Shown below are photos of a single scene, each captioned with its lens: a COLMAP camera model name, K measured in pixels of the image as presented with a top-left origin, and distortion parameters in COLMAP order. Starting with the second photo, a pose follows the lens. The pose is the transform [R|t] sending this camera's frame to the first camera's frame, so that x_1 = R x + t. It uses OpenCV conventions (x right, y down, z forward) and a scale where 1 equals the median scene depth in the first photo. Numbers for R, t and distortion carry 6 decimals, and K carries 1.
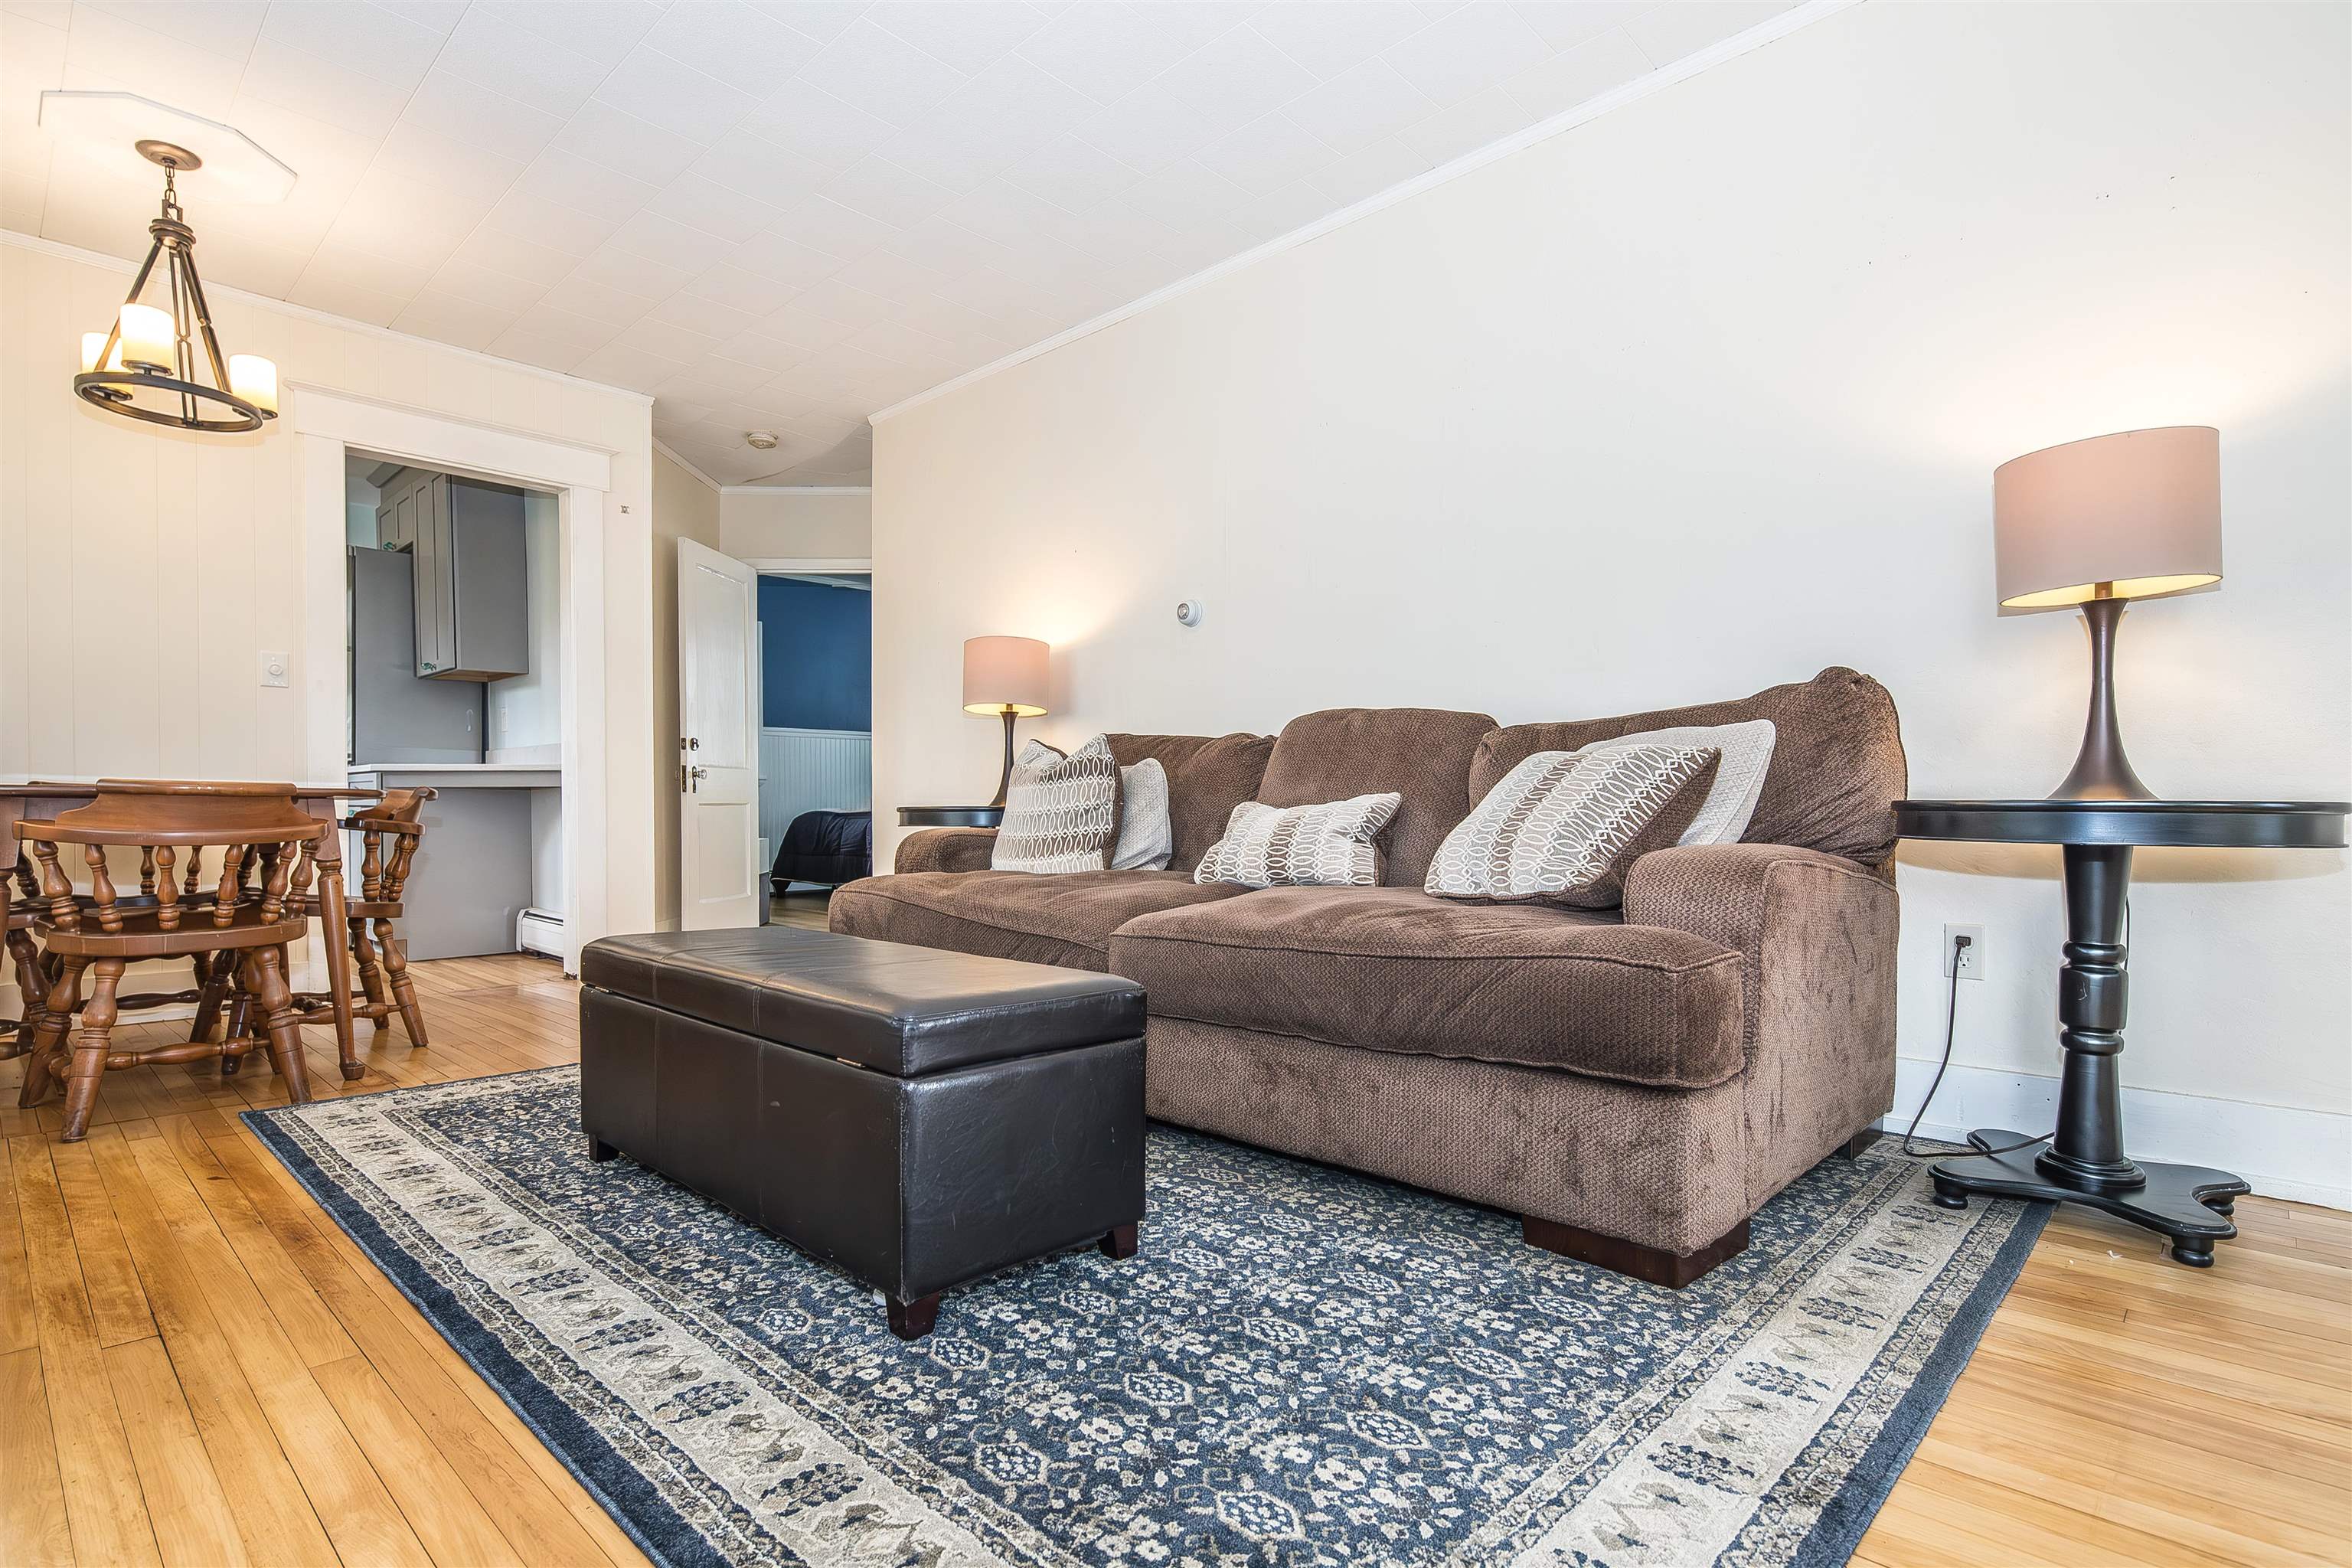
lens RADIAL K [[1154.1, 0, 1176.4], [0, 1154.1, 823.7], [0, 0, 1]] dist [-0.001900, 0.000062]
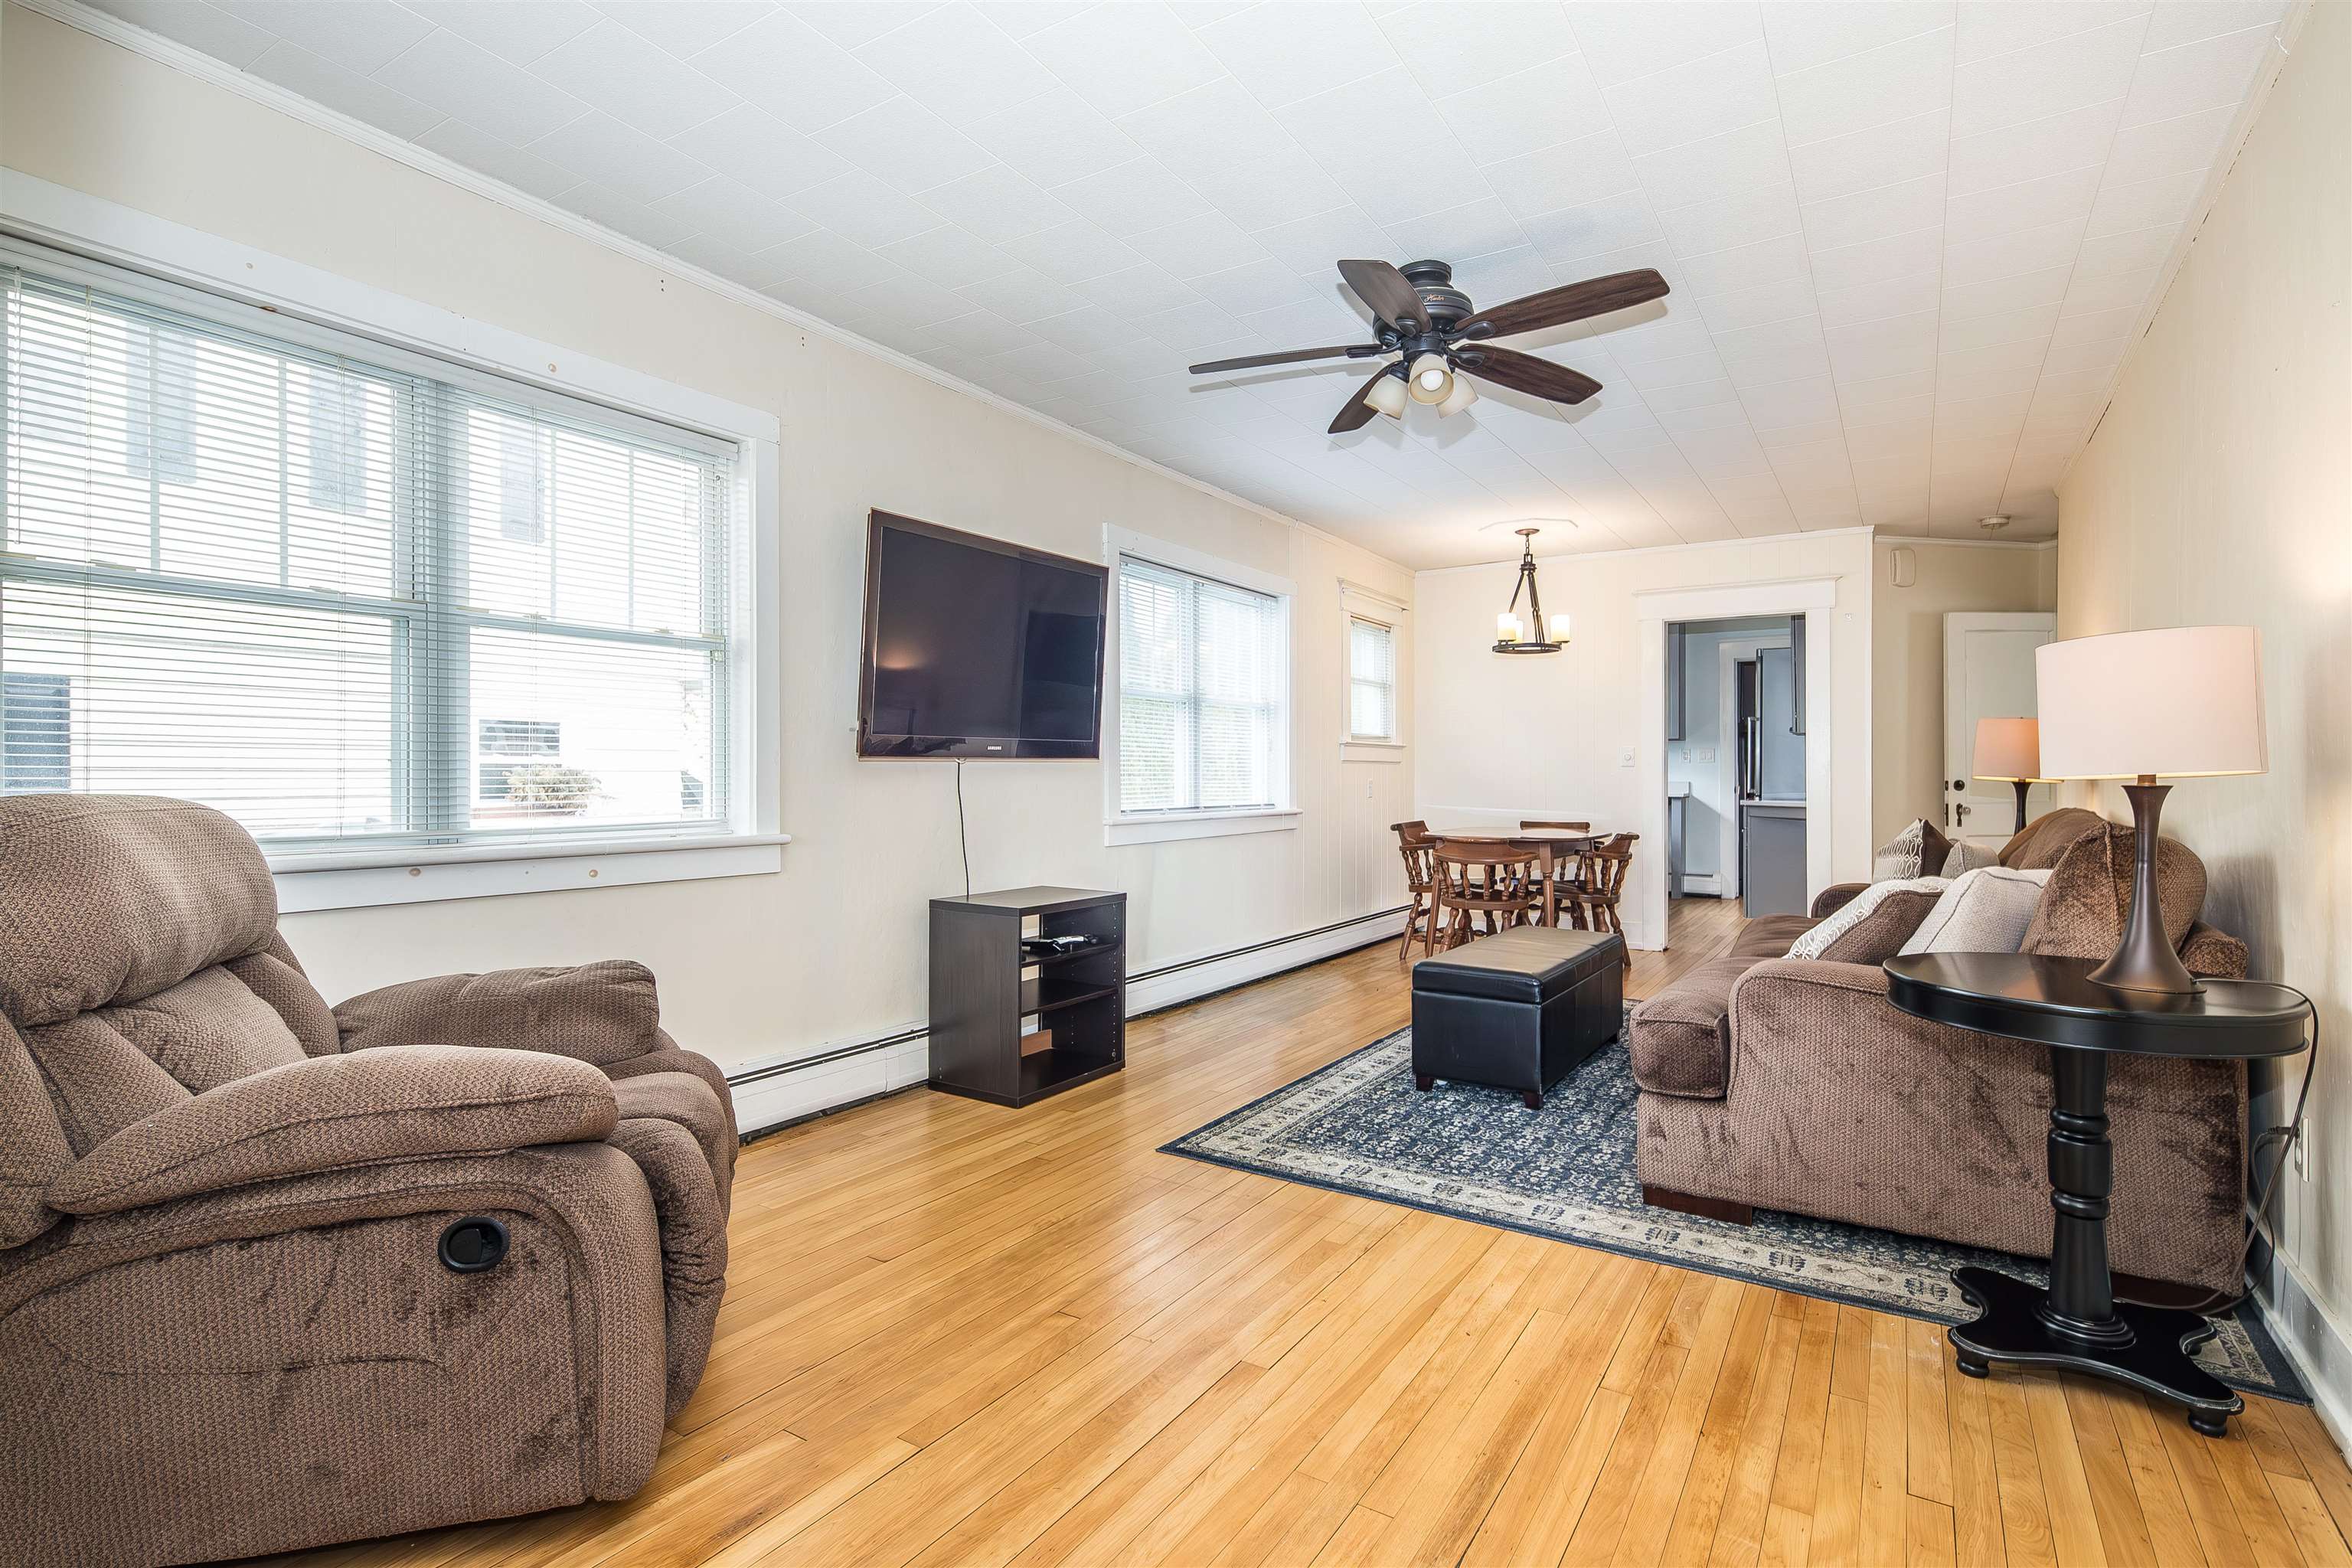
lens RADIAL K [[1141.8, 0, 1201.3], [0, 1141.8, 777.3], [0, 0, 1]] dist [0.033389, 0.000177]
pose [[0.209340, 0.004679, -0.977832, 0.997676], [-0.013660, 0.999905, 0.001860, -0.118361], [0.977748, 0.012968, 0.209384, -0.016629]]
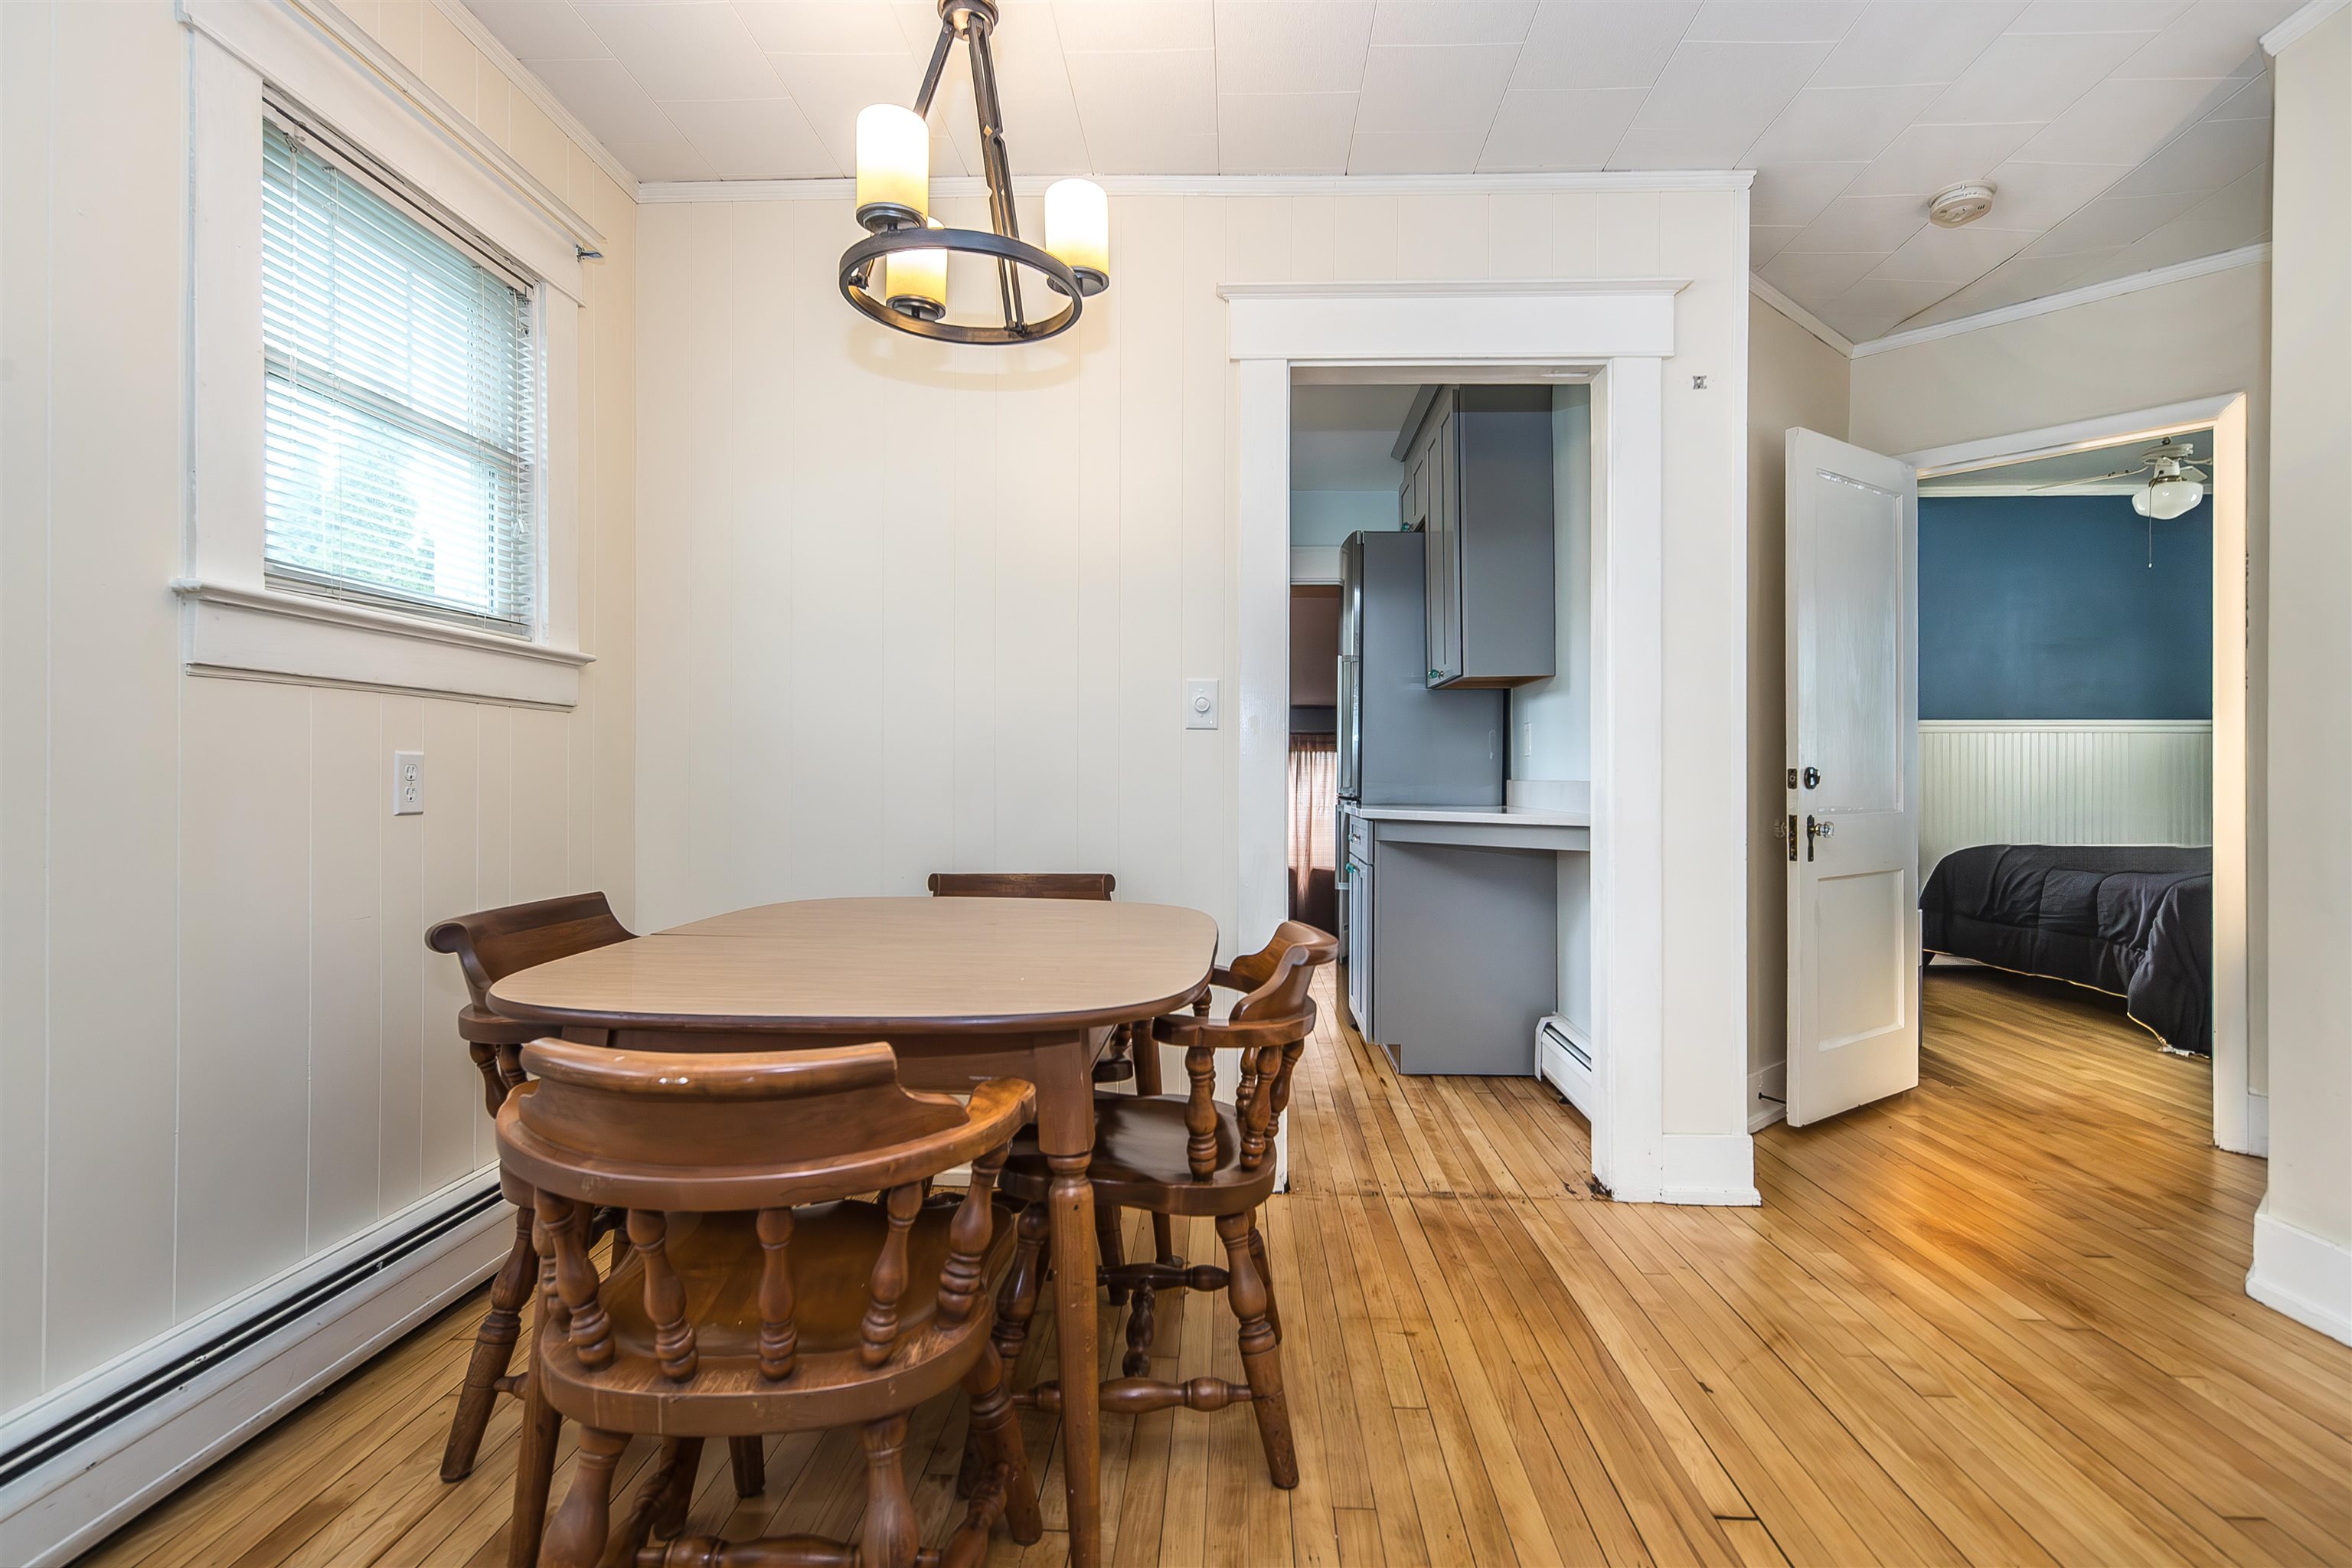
lens RADIAL K [[1141.8, 0, 1201.3], [0, 1141.8, 777.3], [0, 0, 1]] dist [0.033389, 0.000177]
pose [[0.664157, 0.002214, -0.747590, -0.324090], [-0.014758, 0.999840, -0.010150, -0.101845], [0.747448, 0.017774, 0.664083, 0.664304]]
